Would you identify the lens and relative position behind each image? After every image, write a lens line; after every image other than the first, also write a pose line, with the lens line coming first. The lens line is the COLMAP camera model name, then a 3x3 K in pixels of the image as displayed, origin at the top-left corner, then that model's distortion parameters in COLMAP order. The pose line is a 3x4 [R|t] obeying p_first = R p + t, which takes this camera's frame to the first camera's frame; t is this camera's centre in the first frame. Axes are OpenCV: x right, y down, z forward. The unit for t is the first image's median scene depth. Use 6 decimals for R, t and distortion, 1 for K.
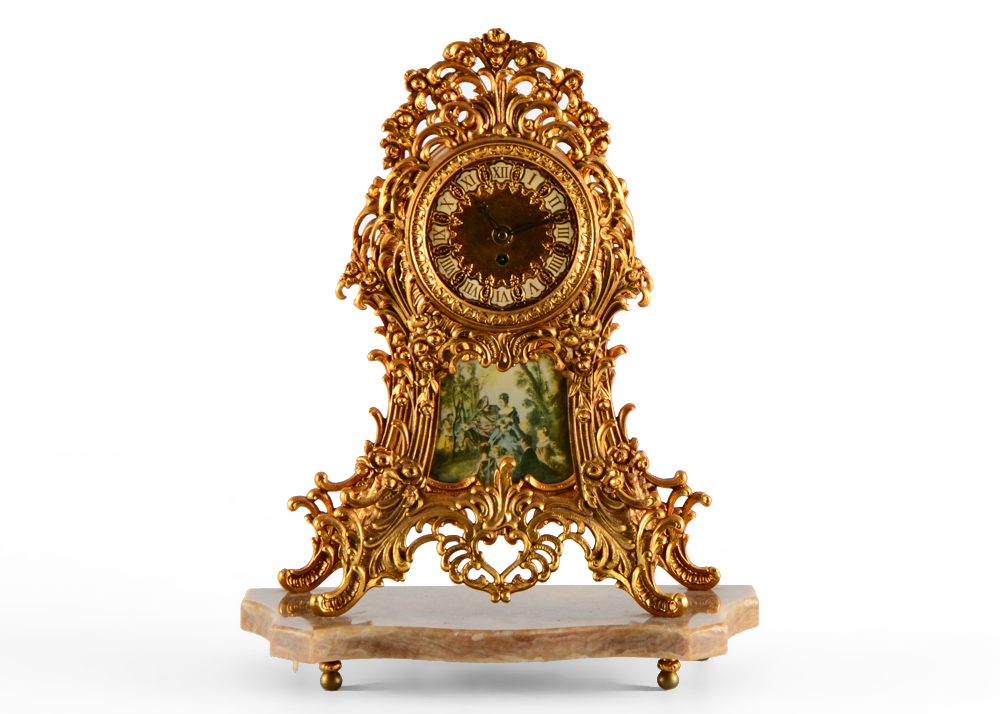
lens RADIAL K [[3898.5, 0, 495.8], [0, 3898.5, 359.9], [0, 0, 1]] dist [0.616969, 0.000000]
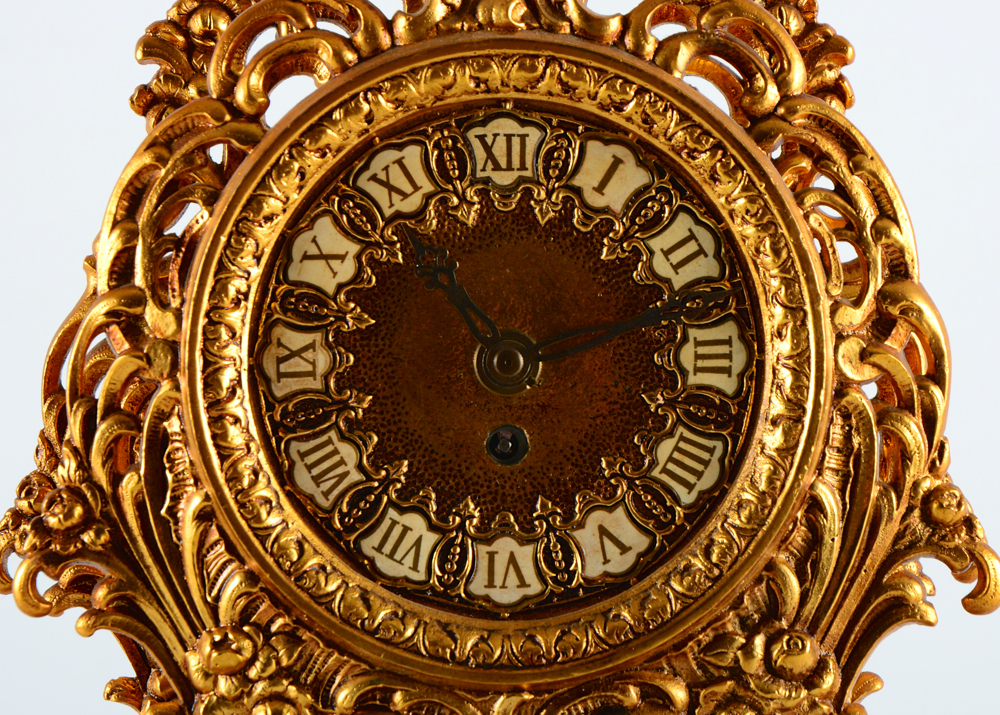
lens RADIAL K [[2778.3, 0, 527.6], [0, 2778.3, 397.5], [0, 0, 1]] dist [0.277338, 0.000000]
pose [[0.999870, 0.006388, -0.014788, 0.006355], [-0.008445, 0.989608, -0.143540, 0.001120], [0.013718, 0.143646, 0.989534, 0.789688]]
